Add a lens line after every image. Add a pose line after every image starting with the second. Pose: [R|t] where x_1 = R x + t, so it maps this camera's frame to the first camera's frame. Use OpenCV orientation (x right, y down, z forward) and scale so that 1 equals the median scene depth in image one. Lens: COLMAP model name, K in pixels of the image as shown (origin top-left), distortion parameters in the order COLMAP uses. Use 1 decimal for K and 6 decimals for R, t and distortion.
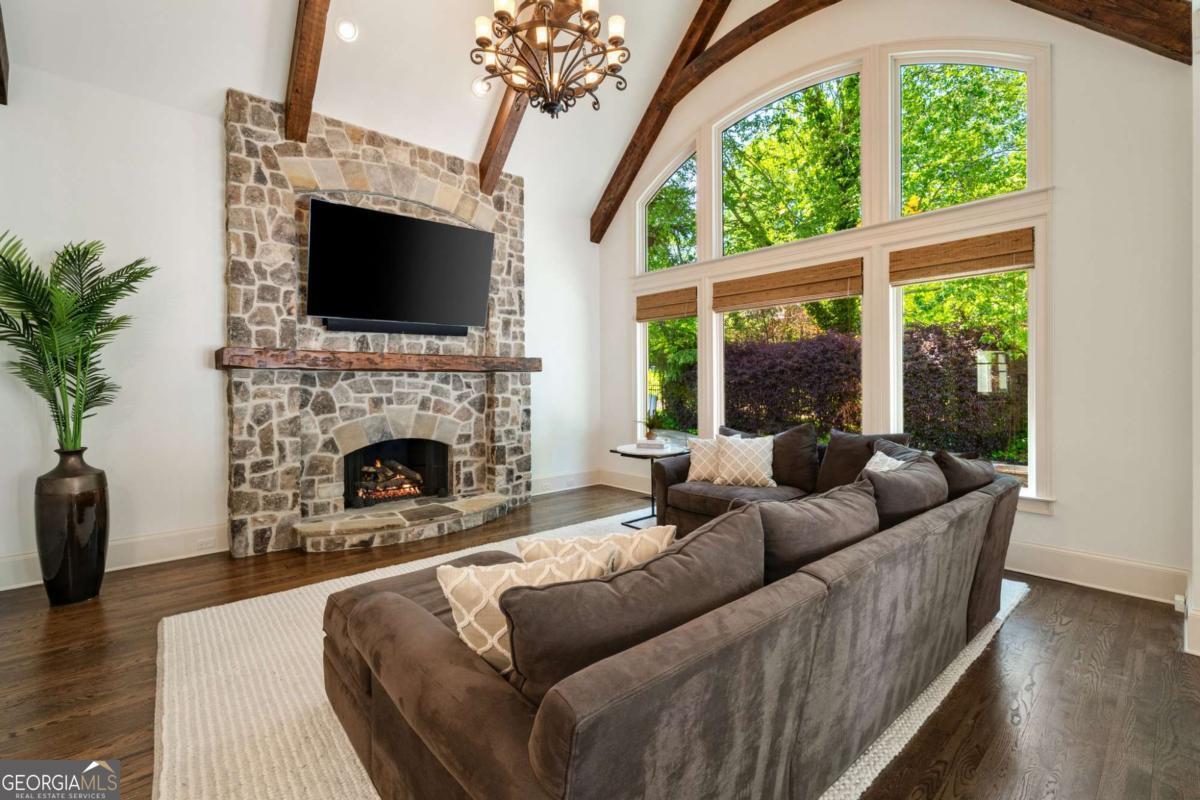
lens RADIAL K [[521.7, 0, 596.8], [0, 521.7, 384.8], [0, 0, 1]] dist [0.002199, 0.000308]
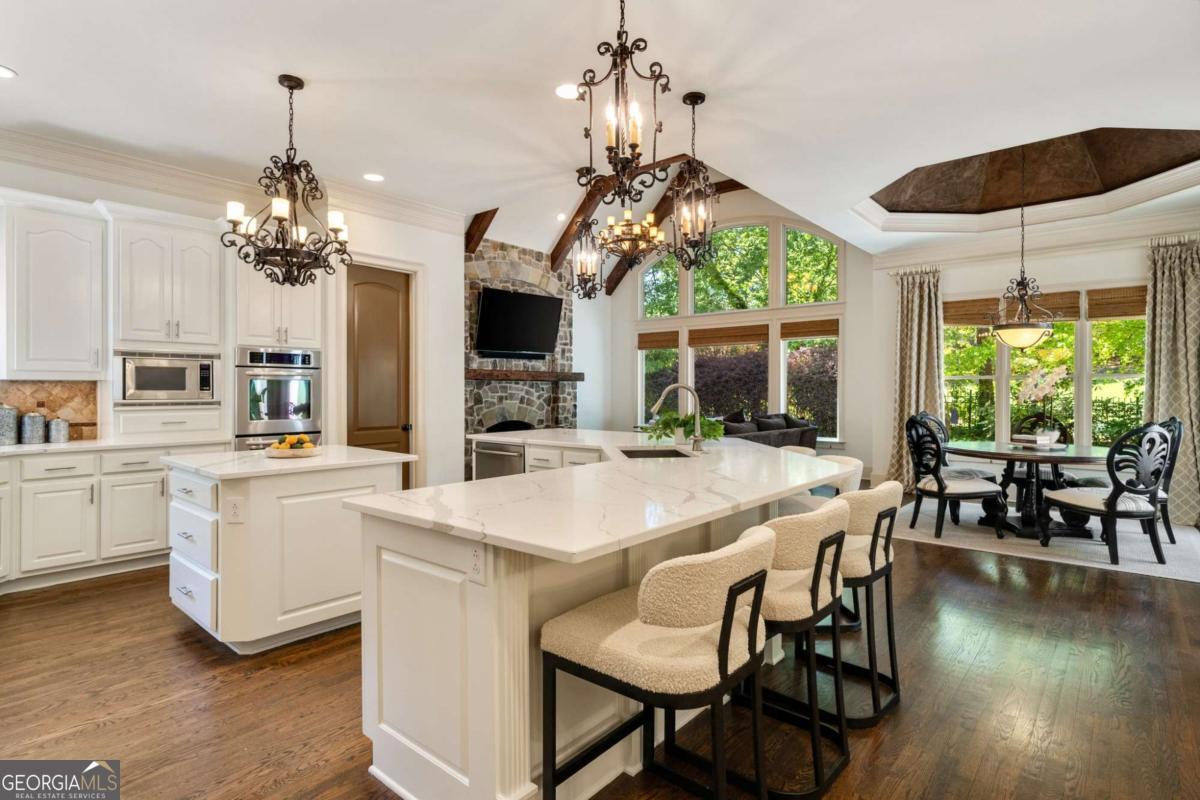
lens RADIAL K [[609.0, 0, 595.2], [0, 609.0, 391.6], [0, 0, 1]] dist [-0.000004, -0.001369]
pose [[0.991341, 0.006591, 0.131144, -0.334718], [-0.006409, 0.999978, -0.001813, 0.010677], [-0.131153, 0.000957, 0.991362, -0.914372]]
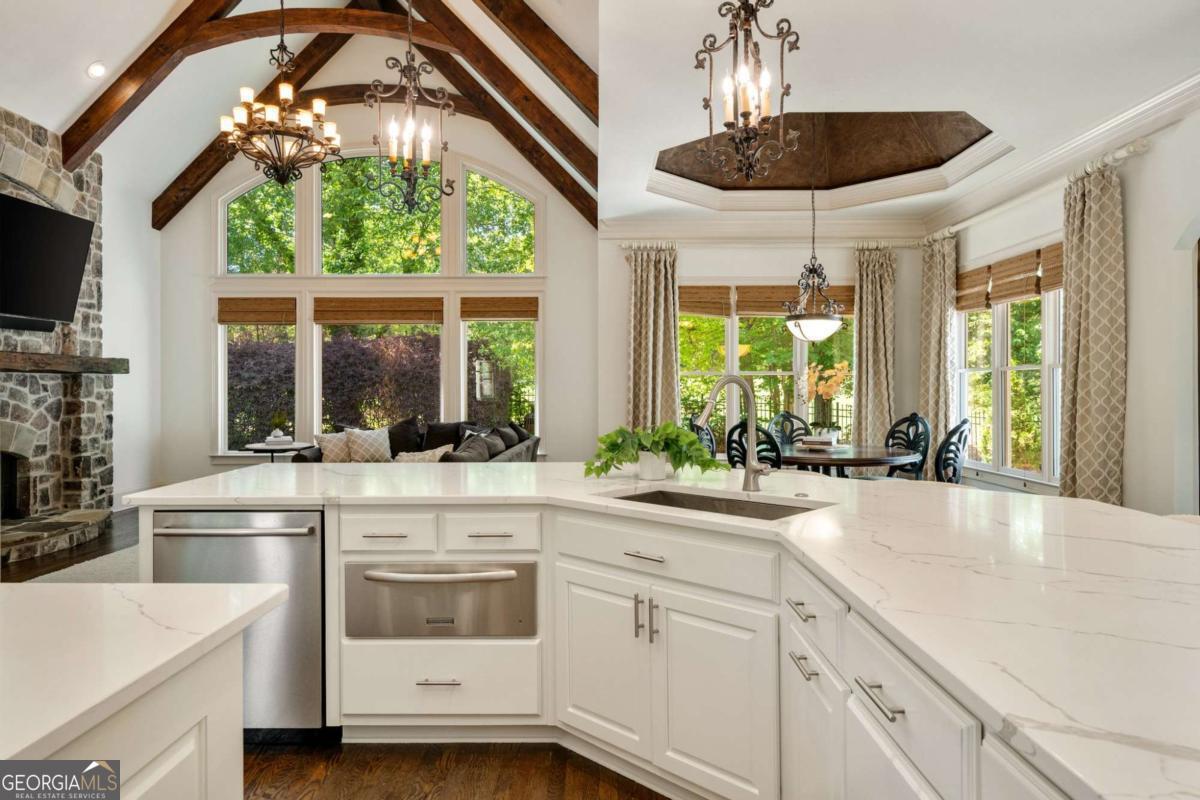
lens RADIAL K [[740.5, 0, 598.7], [0, 740.5, 389.1], [0, 0, 1]] dist [-0.003438, 0.000359]
pose [[0.661775, 0.004149, 0.749691, -0.558633], [0.000968, 0.999979, -0.006388, 0.011306], [-0.749702, 0.004953, 0.661757, -0.497321]]
